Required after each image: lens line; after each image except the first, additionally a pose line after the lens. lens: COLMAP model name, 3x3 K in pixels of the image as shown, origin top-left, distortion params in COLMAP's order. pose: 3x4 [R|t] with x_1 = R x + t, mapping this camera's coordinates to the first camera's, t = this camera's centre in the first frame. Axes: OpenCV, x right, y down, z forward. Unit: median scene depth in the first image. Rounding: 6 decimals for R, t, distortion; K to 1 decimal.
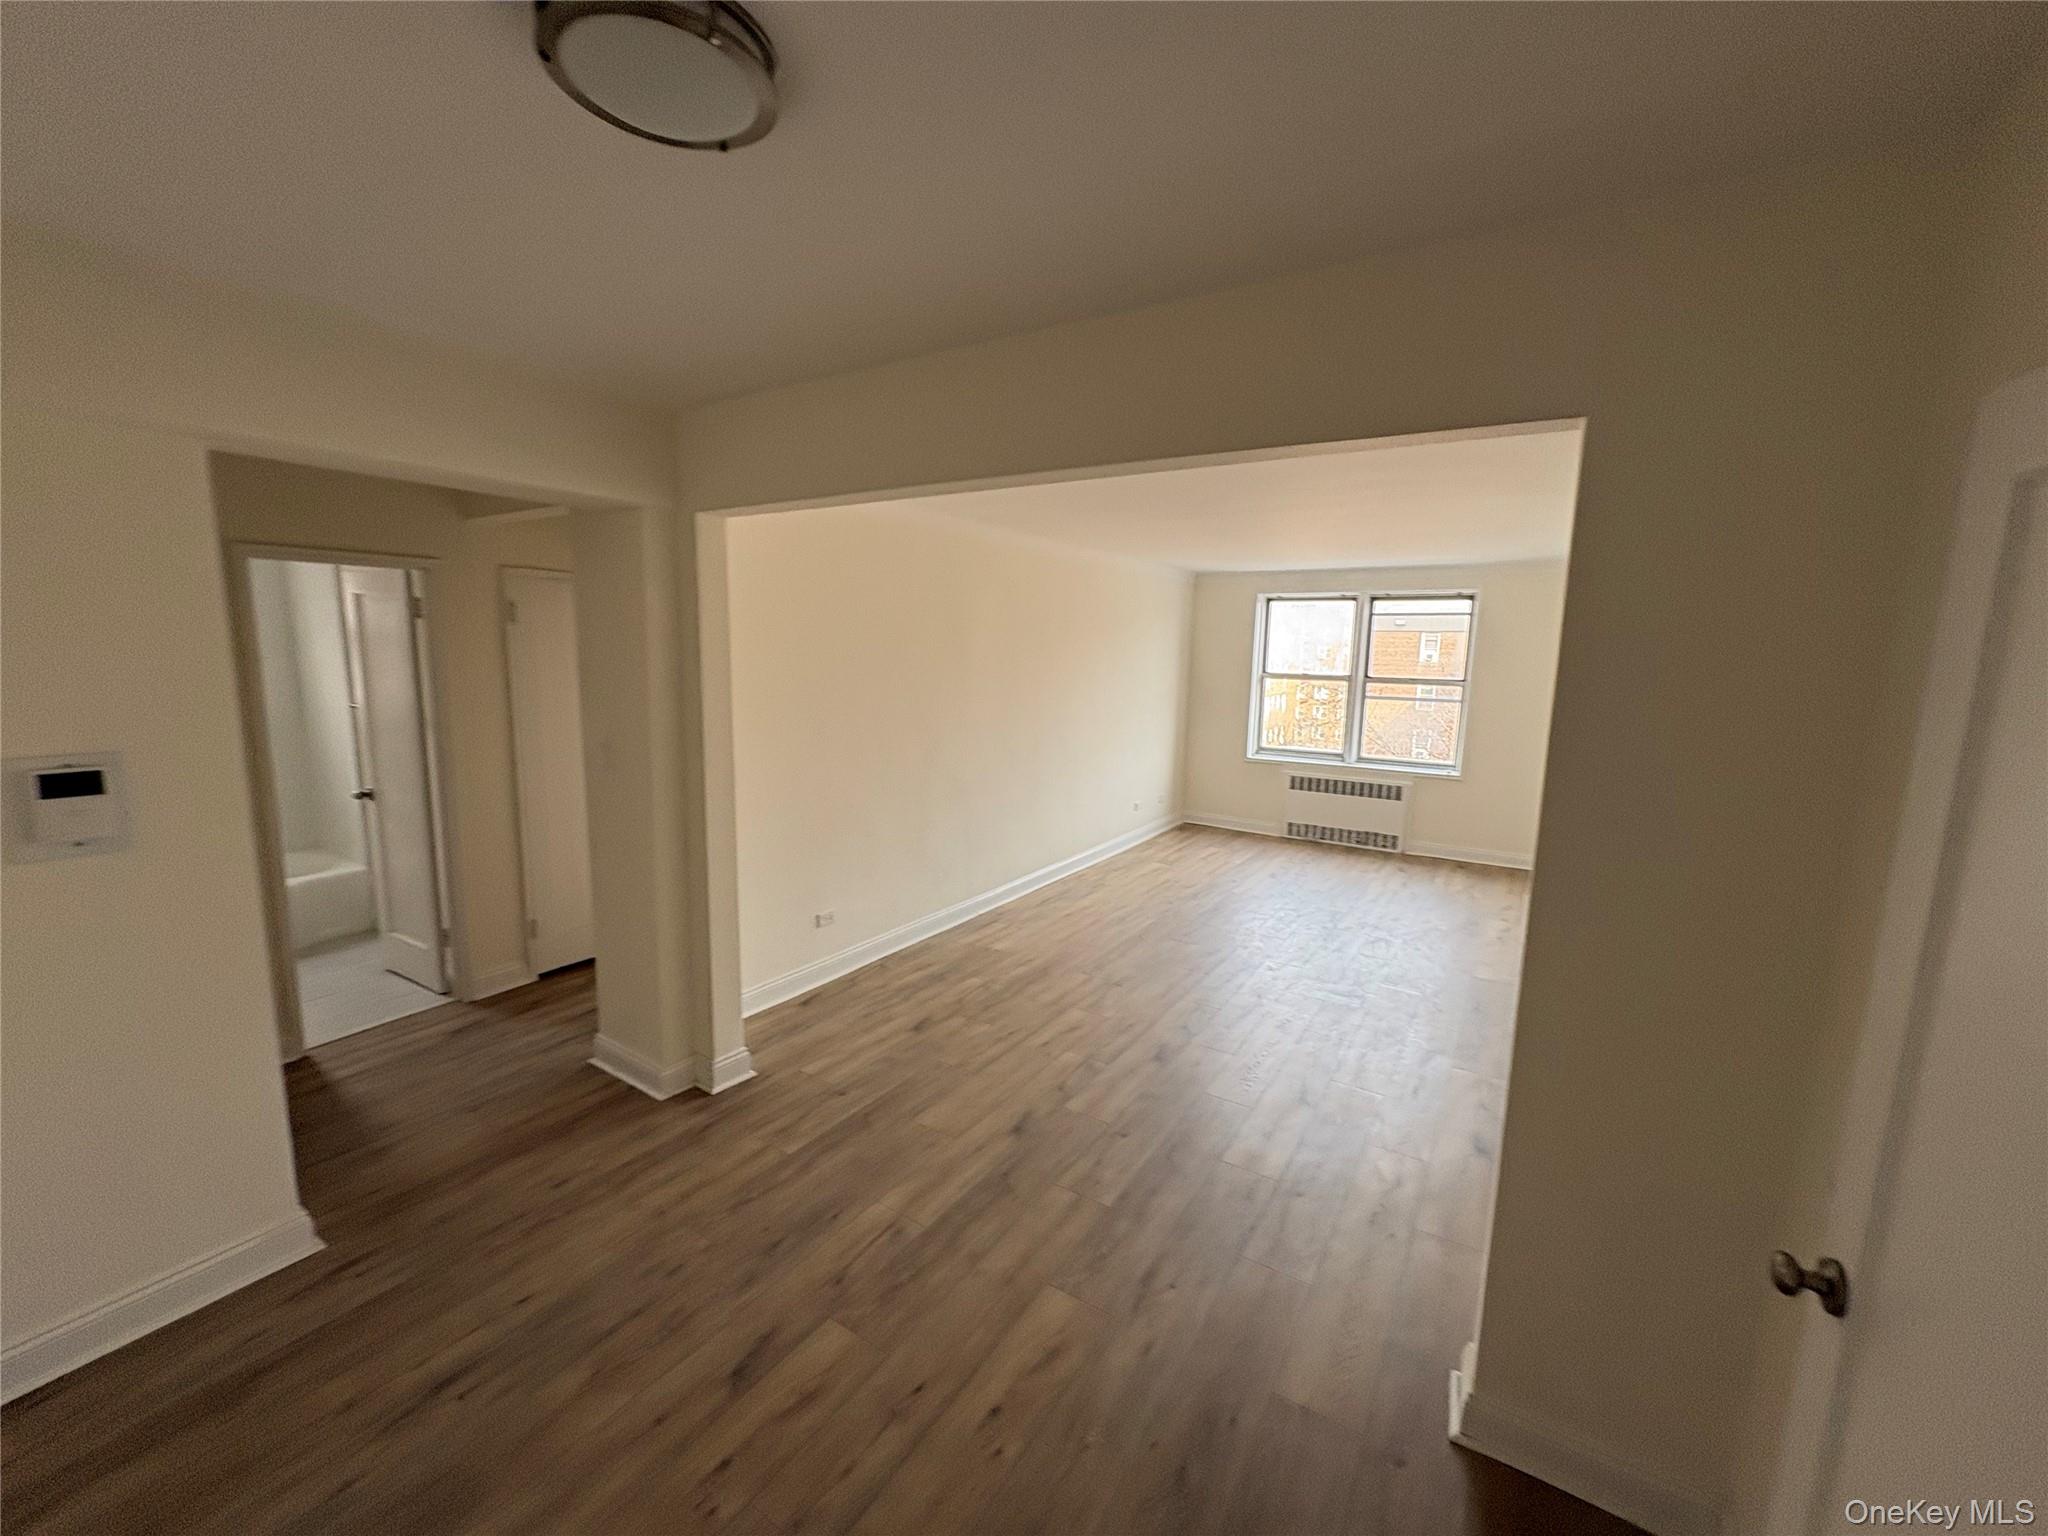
lens RADIAL K [[817.0, 0, 1029.9], [0, 817.0, 762.9], [0, 0, 1]] dist [0.000464, 0.000962]
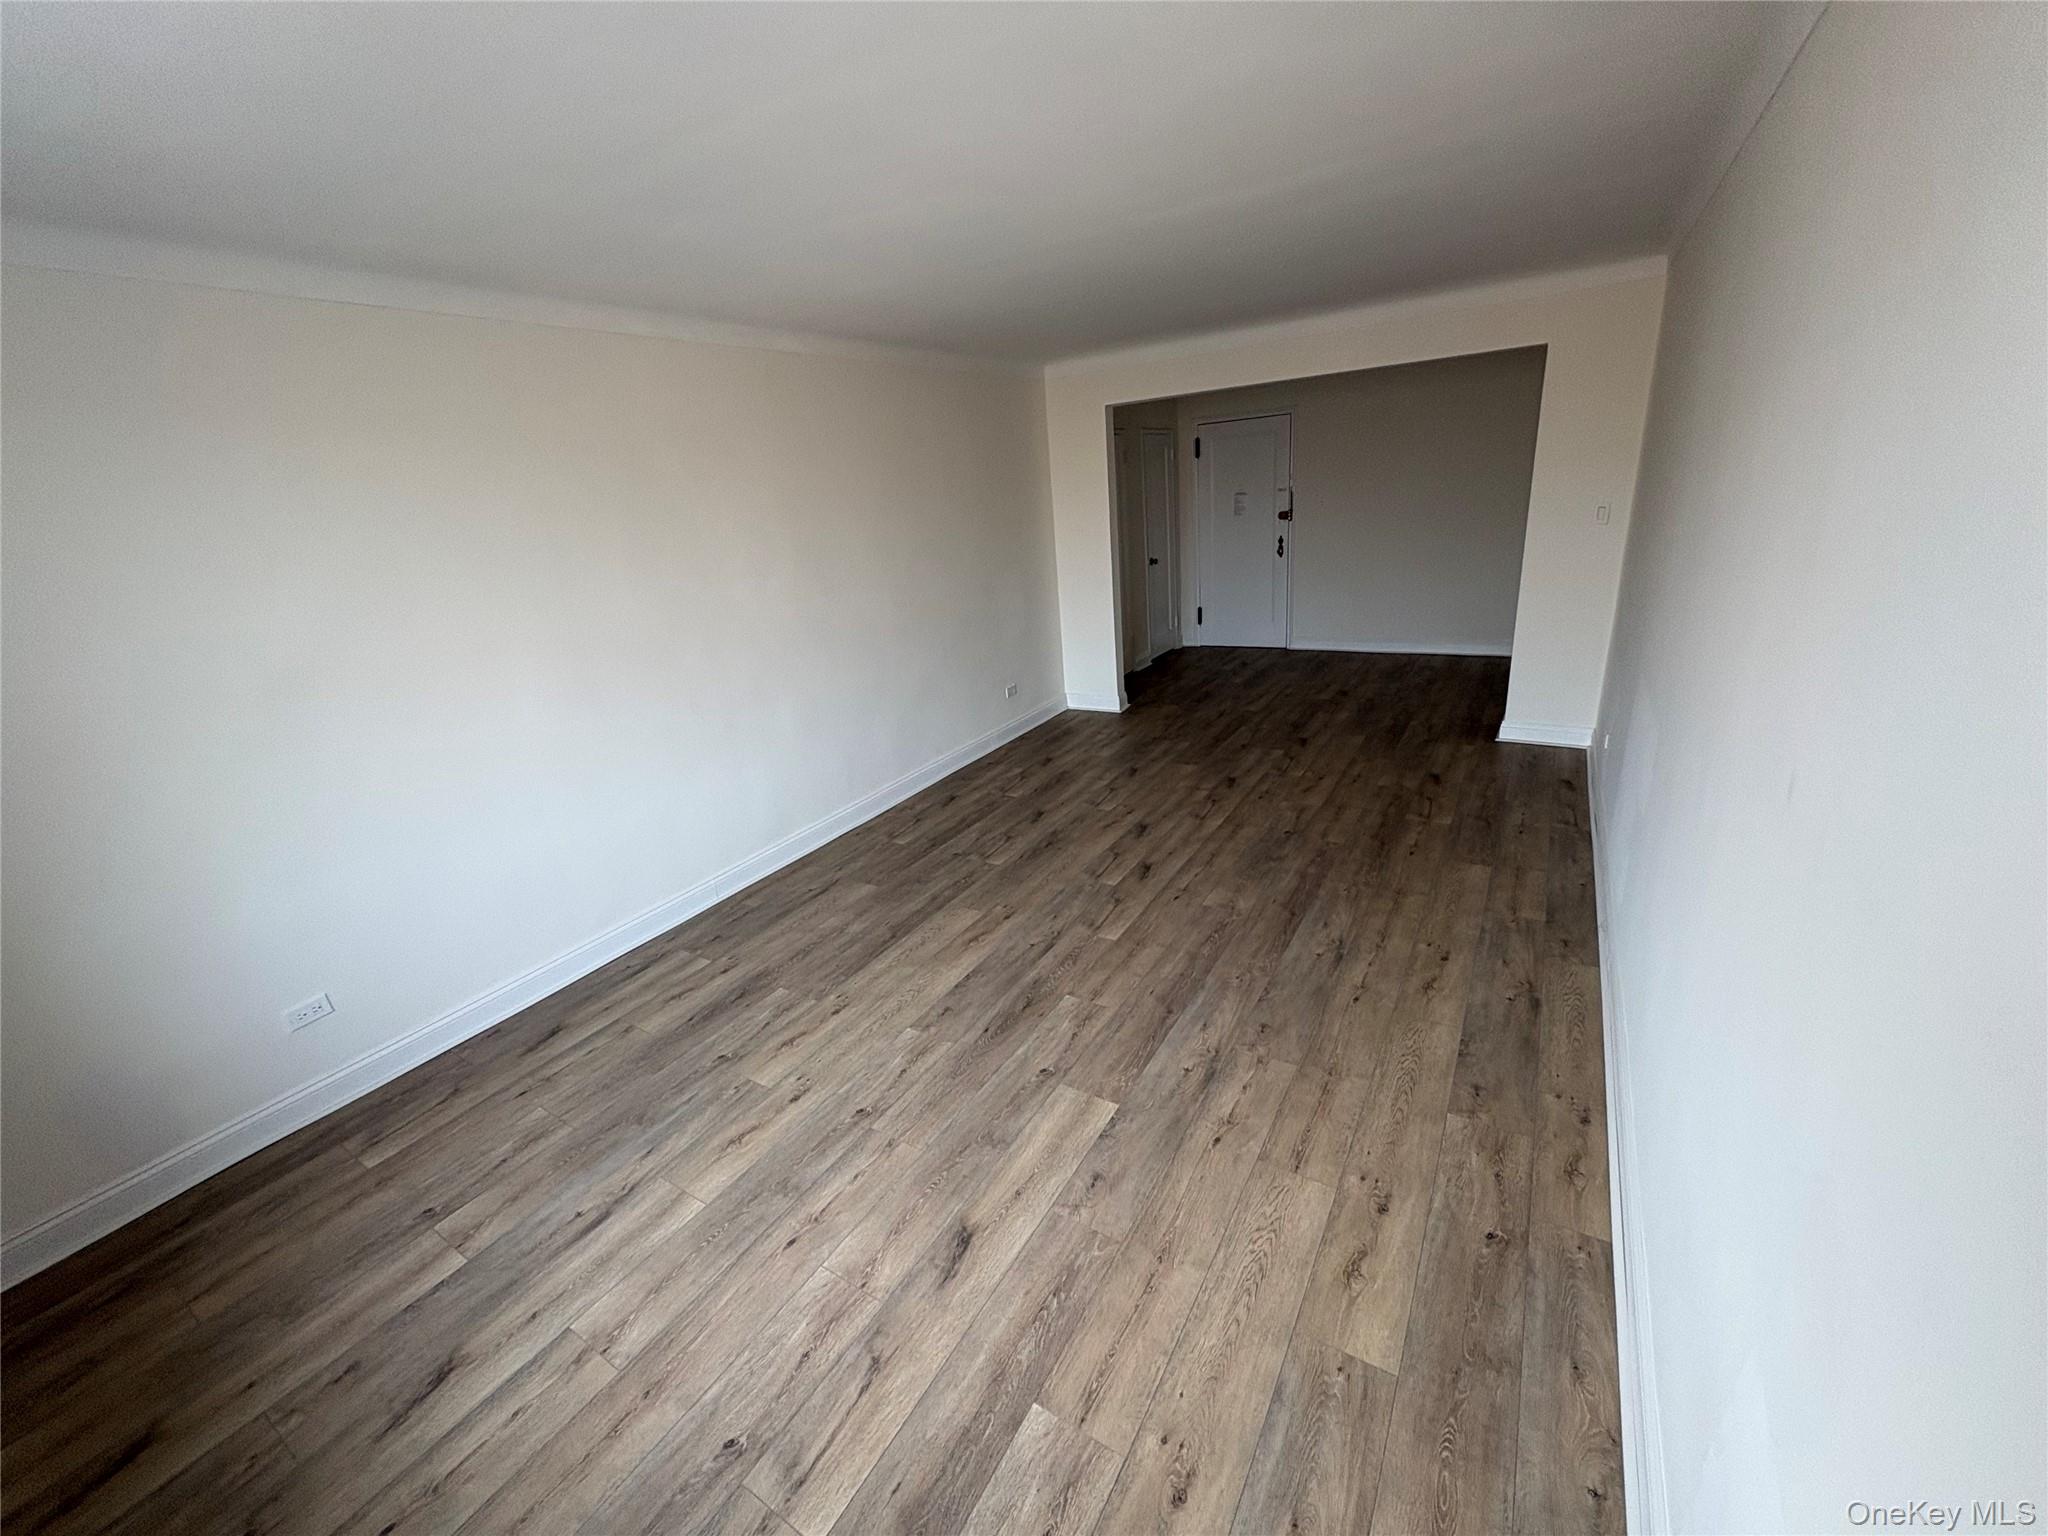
lens RADIAL K [[817.0, 0, 1034.4], [0, 817.0, 757.3], [0, 0, 1]] dist [0.000464, 0.000962]
pose [[-0.997954, 0.062976, 0.011037, 0.488345], [0.061319, 0.893848, 0.444157, -0.304895], [0.018106, 0.443925, -0.895881, 2.290048]]
